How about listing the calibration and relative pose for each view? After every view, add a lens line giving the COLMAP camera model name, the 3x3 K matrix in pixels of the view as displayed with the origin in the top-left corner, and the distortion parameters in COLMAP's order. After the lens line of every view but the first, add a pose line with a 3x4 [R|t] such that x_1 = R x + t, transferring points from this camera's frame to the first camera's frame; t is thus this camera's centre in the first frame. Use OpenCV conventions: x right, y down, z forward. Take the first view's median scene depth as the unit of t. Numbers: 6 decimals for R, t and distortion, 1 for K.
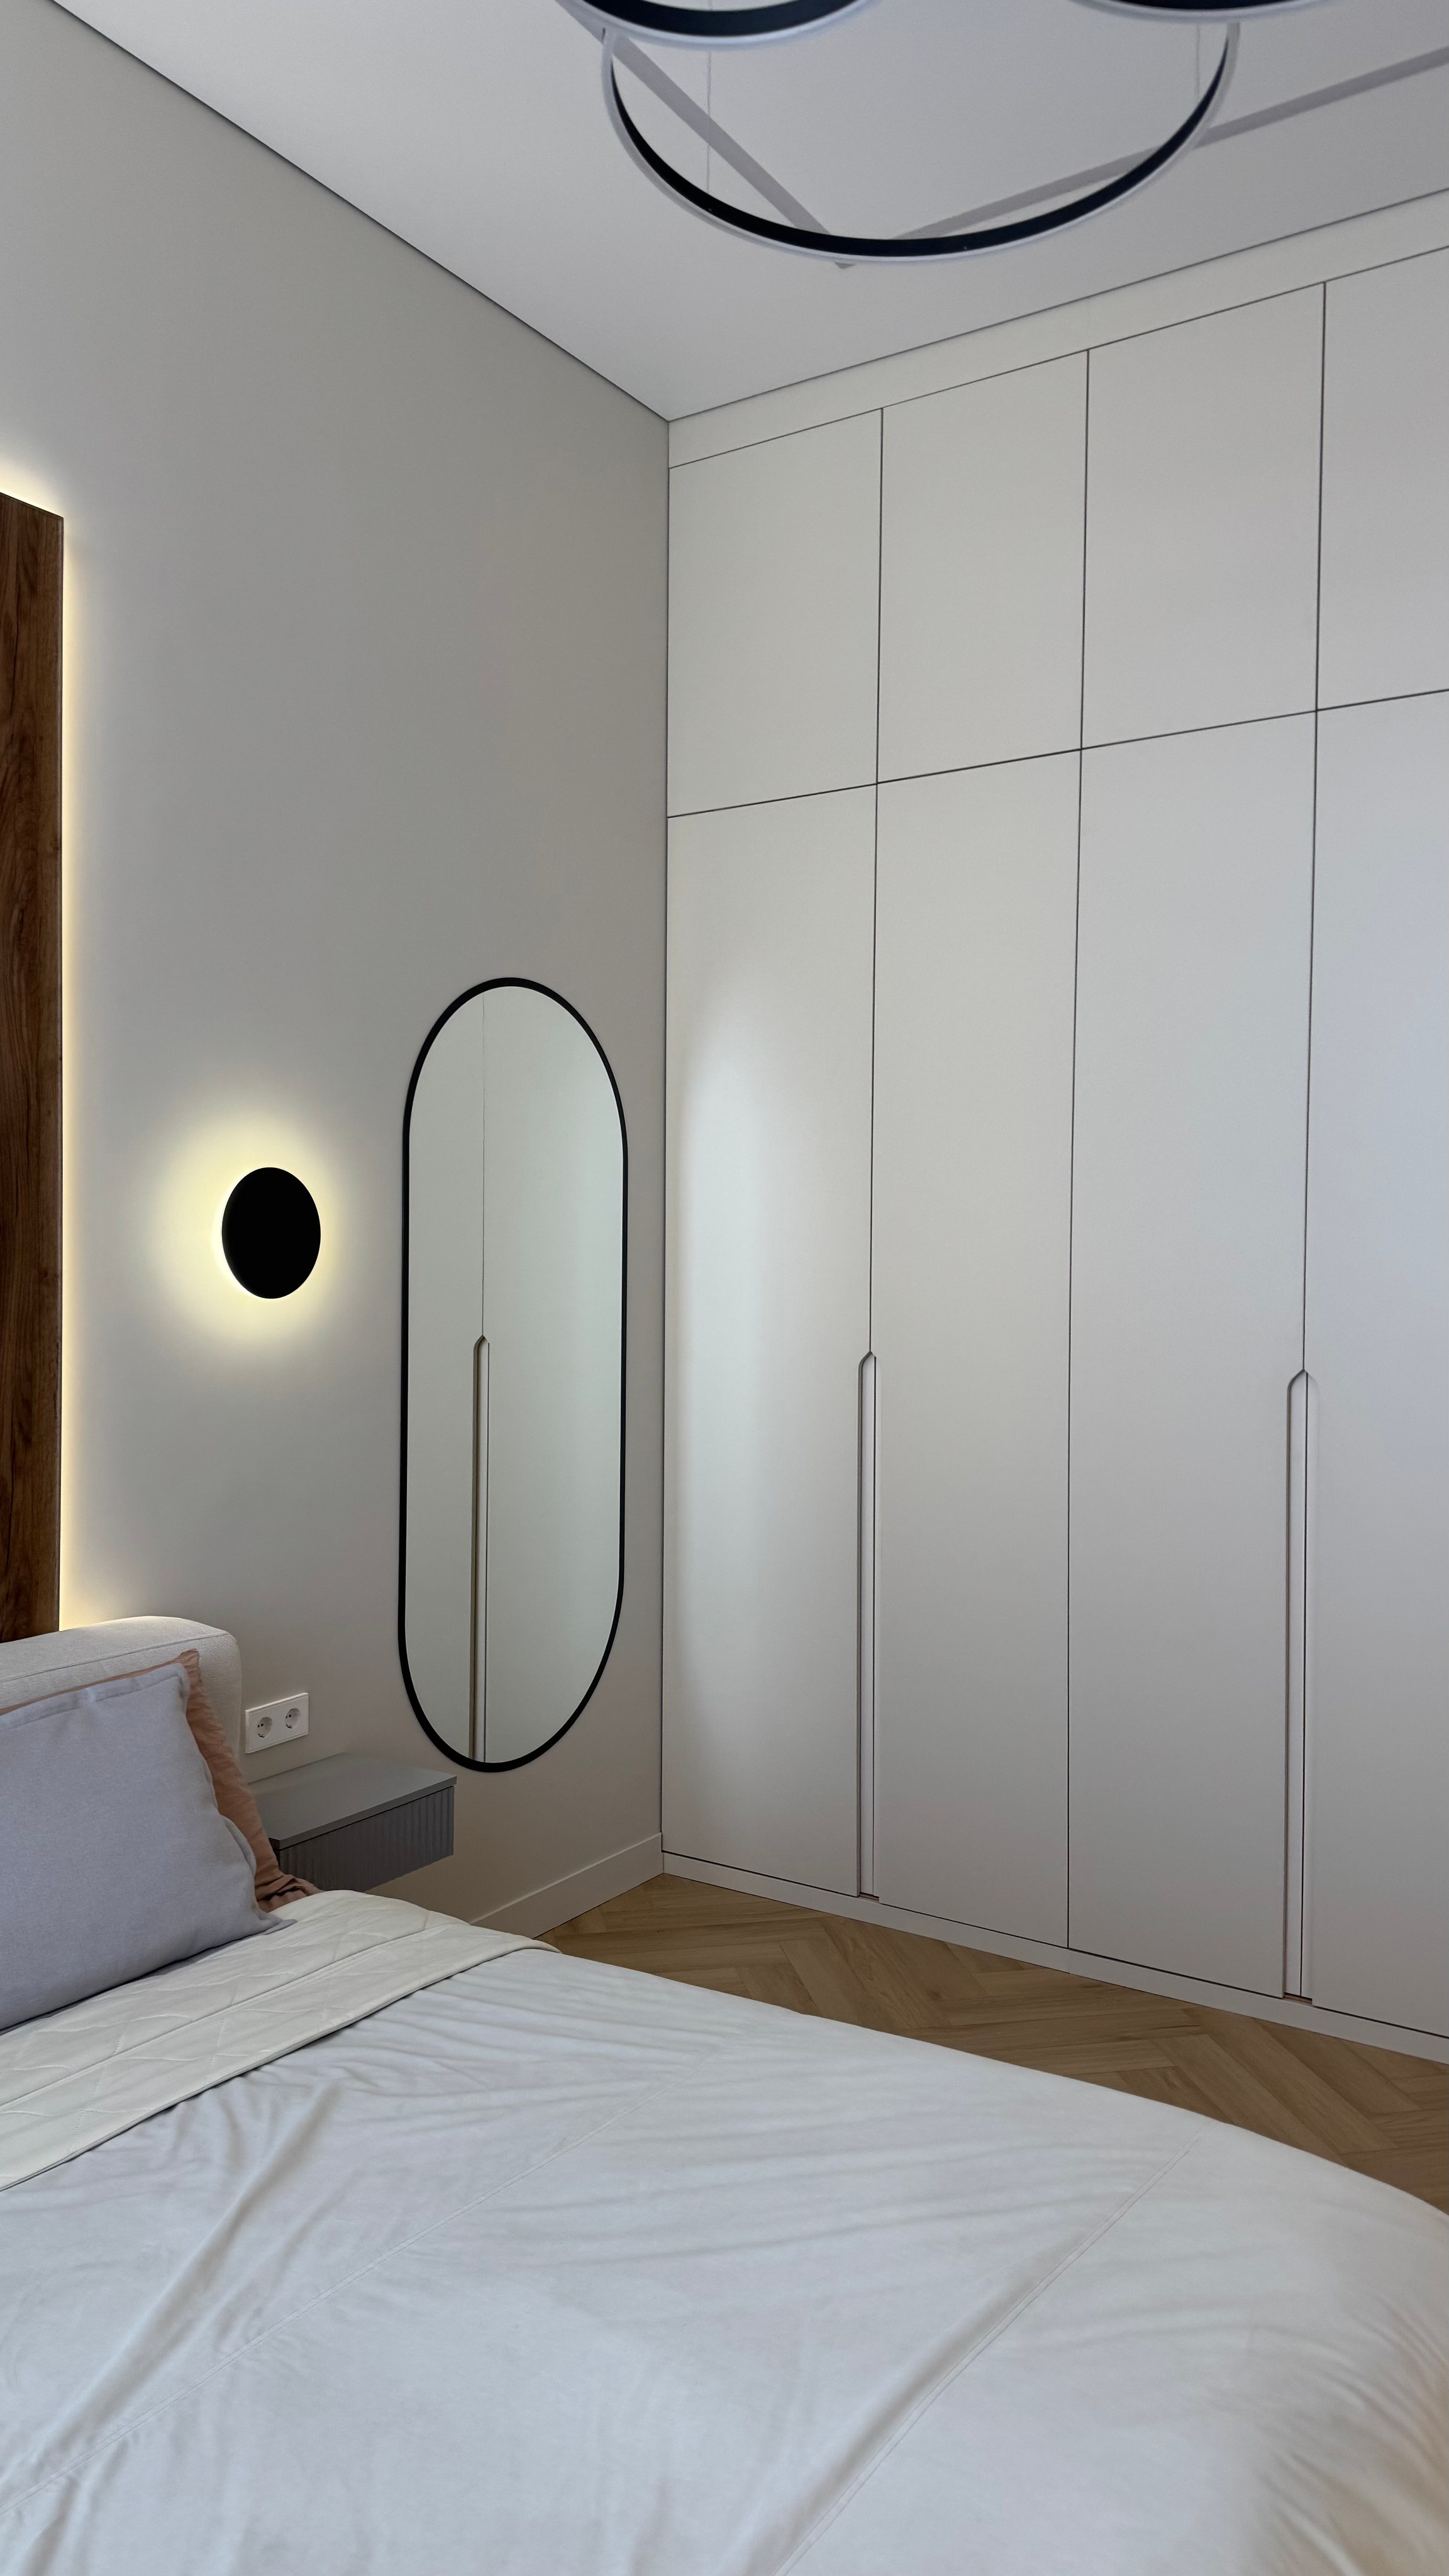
lens RADIAL K [[1809.4, 0, 724.5], [0, 1809.4, 1288.0], [0, 0, 1]] dist [-0.003170, -0.002290]
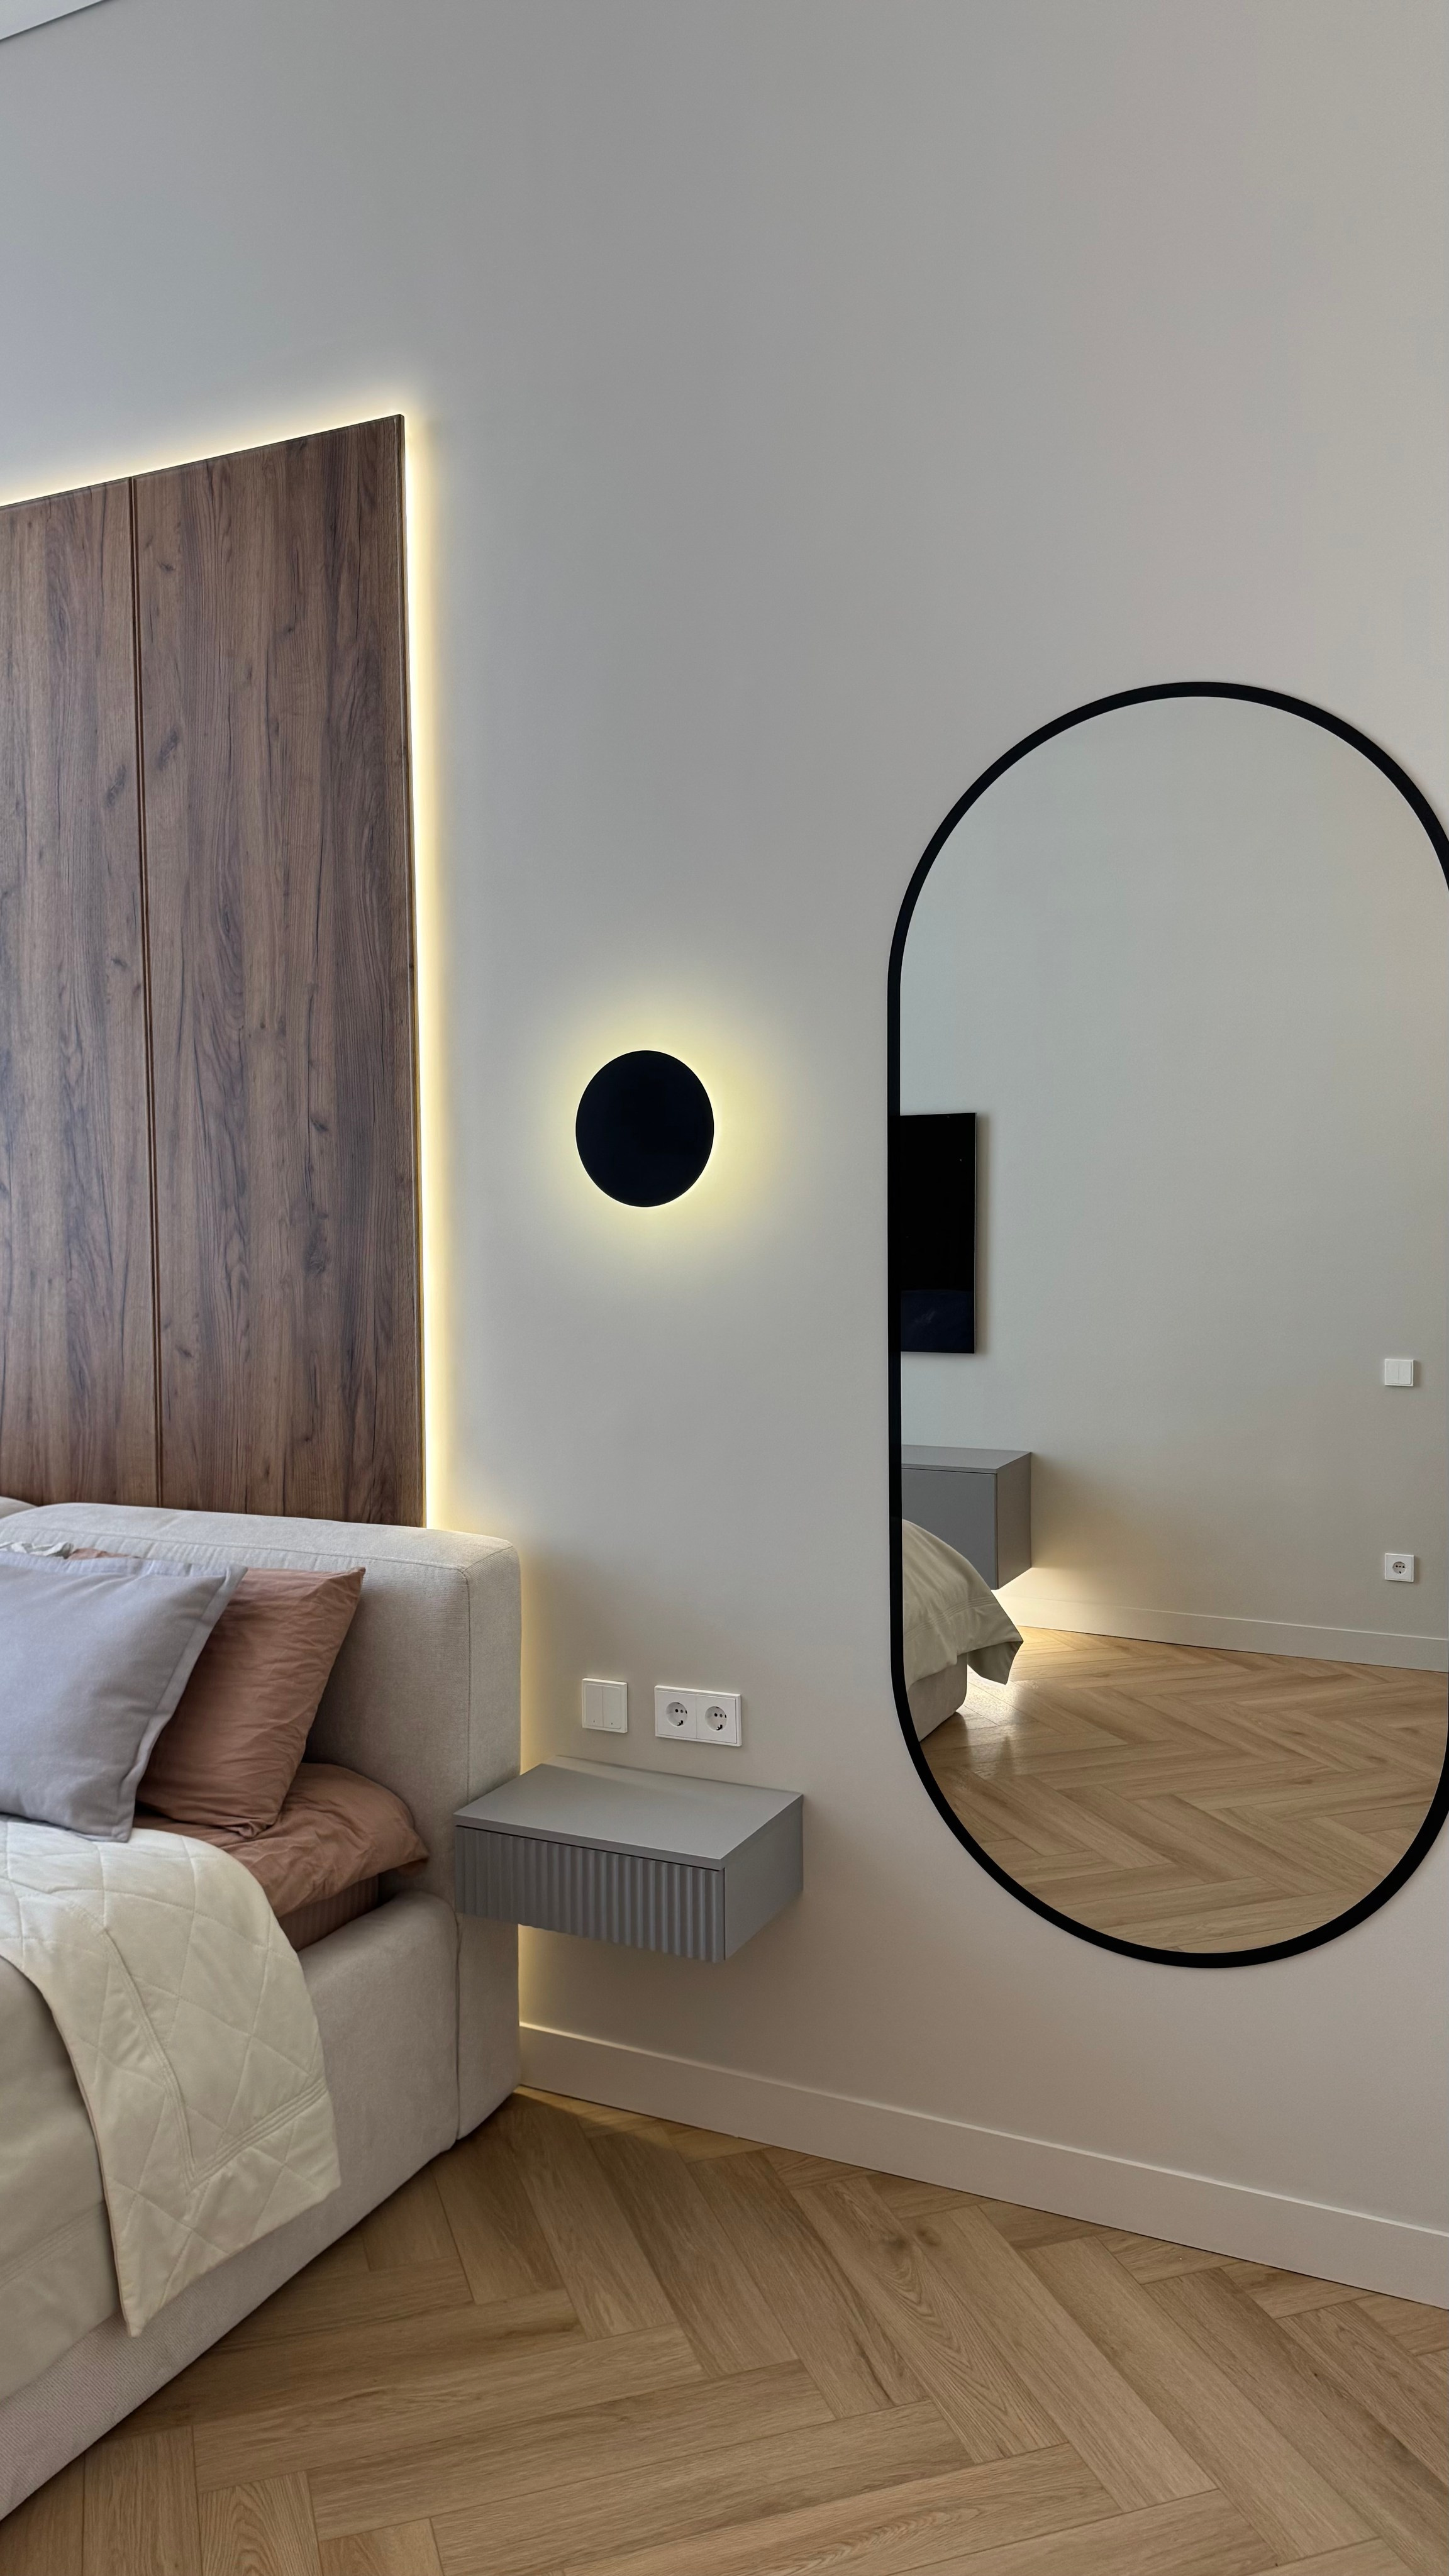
lens RADIAL K [[1740.2, 0, 724.5], [0, 1740.2, 1288.0], [0, 0, 1]] dist [0.072929, -0.113466]
pose [[0.123094, 0.047609, -0.991252, 0.630519], [-0.009137, 0.998861, 0.046840, 0.005804], [0.992353, 0.003291, 0.123388, 1.055533]]
